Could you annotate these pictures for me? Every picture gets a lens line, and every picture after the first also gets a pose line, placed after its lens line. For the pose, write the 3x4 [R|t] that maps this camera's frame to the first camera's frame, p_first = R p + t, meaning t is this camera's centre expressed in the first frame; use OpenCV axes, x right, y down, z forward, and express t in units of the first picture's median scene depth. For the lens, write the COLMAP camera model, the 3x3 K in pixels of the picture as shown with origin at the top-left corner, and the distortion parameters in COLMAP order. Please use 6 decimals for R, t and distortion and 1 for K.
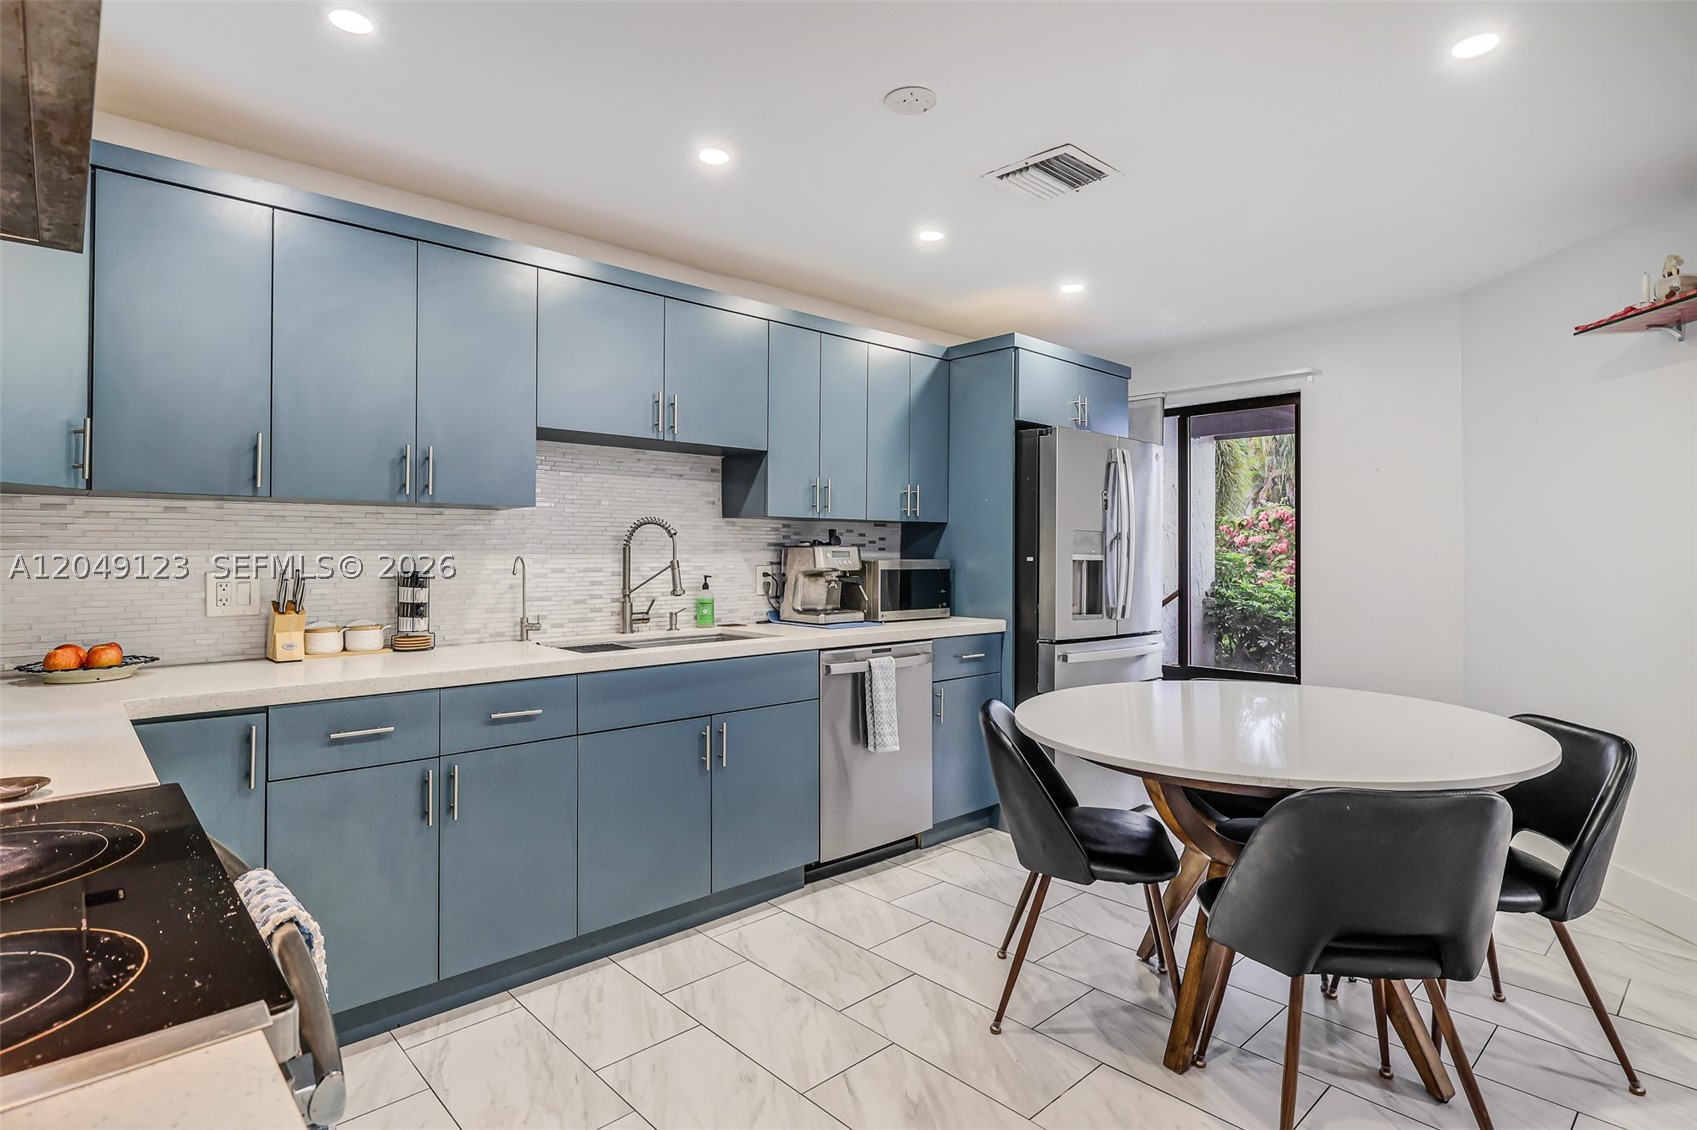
lens RADIAL K [[860.5, 0, 838.9], [0, 860.5, 554.7], [0, 0, 1]] dist [0.000478, 0.000735]
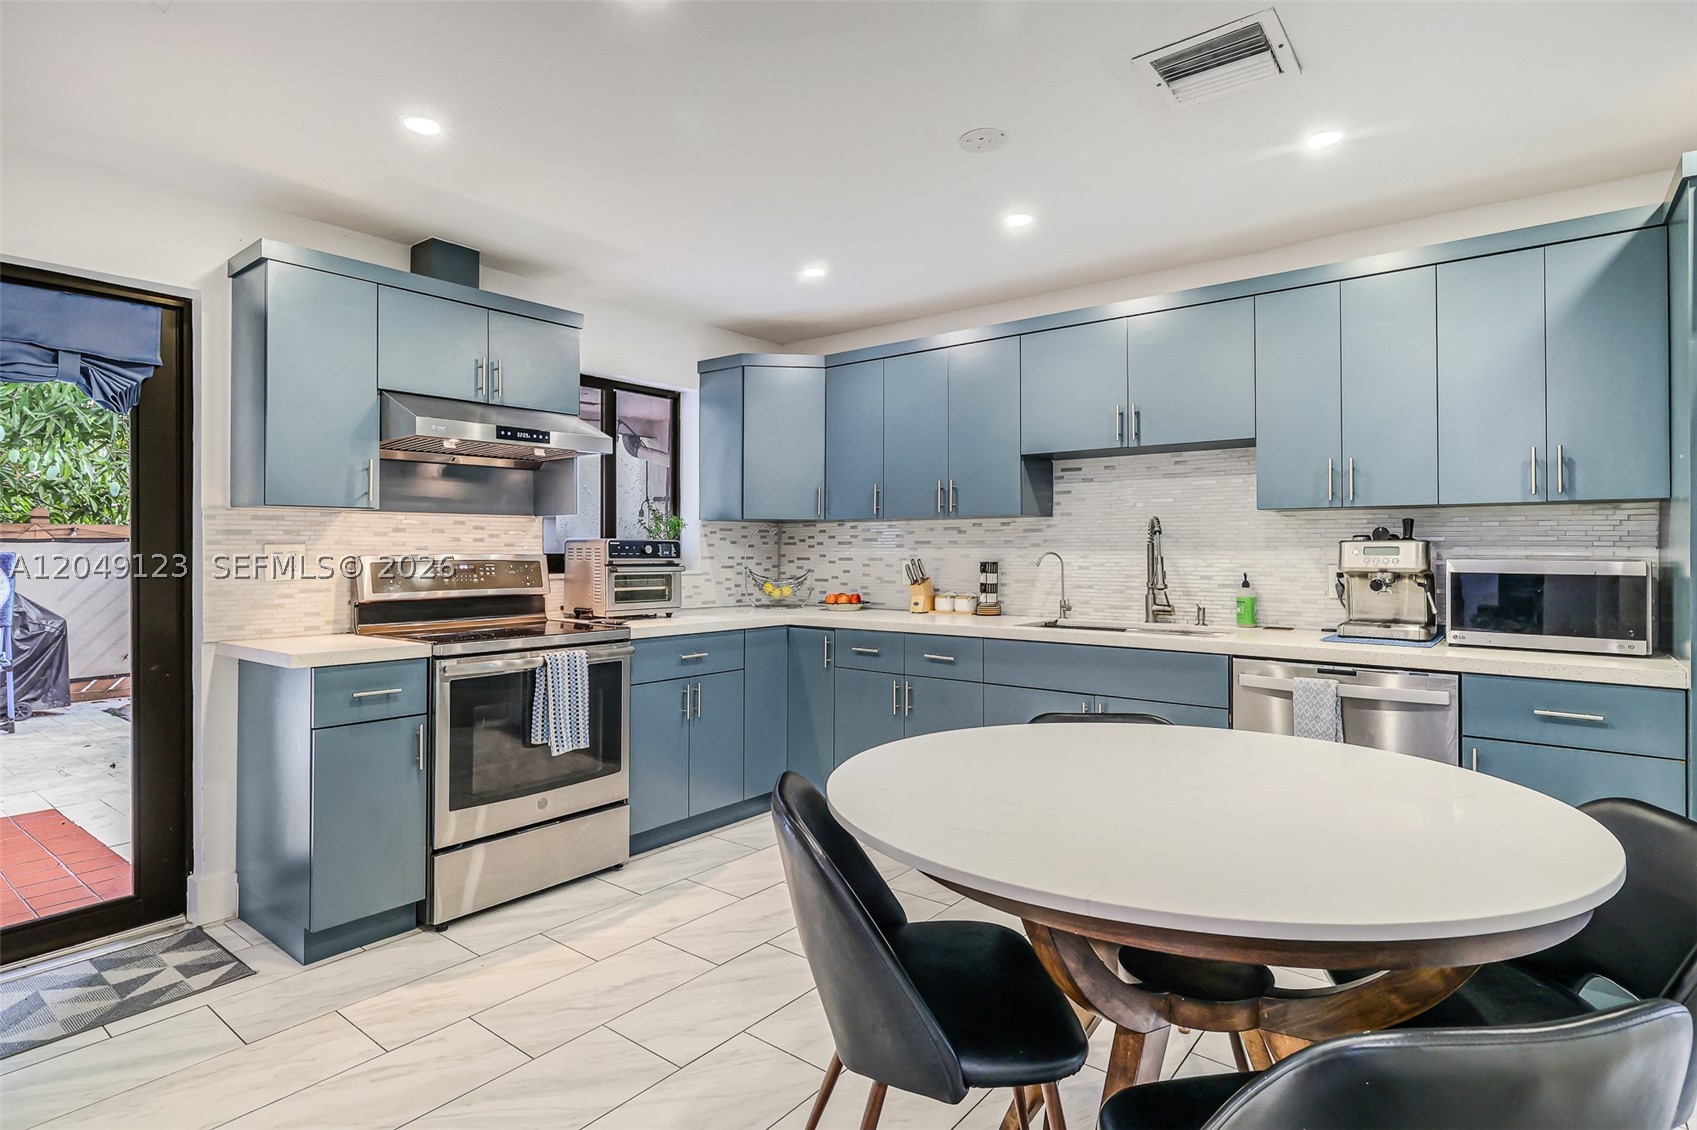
lens RADIAL K [[860.5, 0, 838.9], [0, 860.5, 554.7], [0, 0, 1]] dist [0.000478, 0.000735]
pose [[0.156564, 0.004072, -0.987659, 0.813215], [-0.003088, 0.999989, 0.003633, 0.001977], [0.987663, 0.002481, 0.156575, 0.452490]]
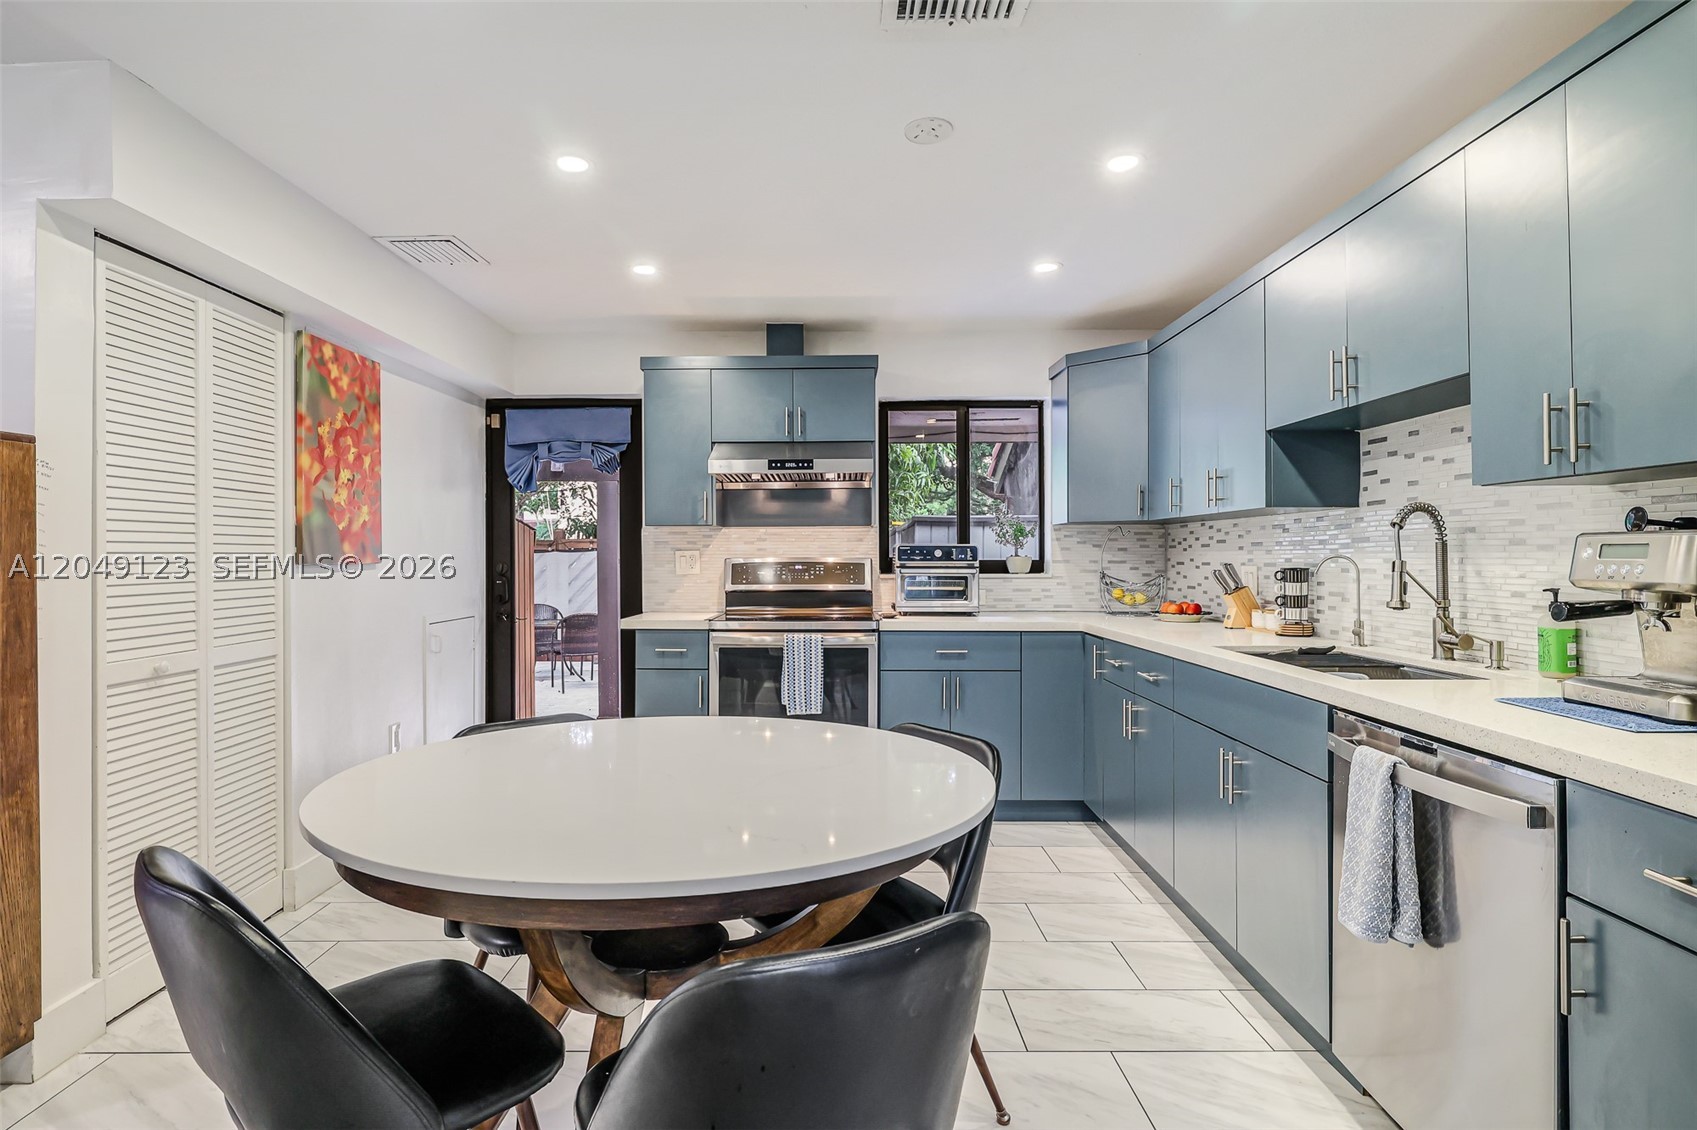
lens RADIAL K [[854.5, 0, 841.3], [0, 854.5, 561.8], [0, 0, 1]] dist [-0.001759, 0.000291]
pose [[-0.663403, 0.004515, -0.748249, 0.674773], [-0.002050, 0.999967, 0.007851, 0.002815], [0.748260, 0.006743, -0.663371, 1.148857]]
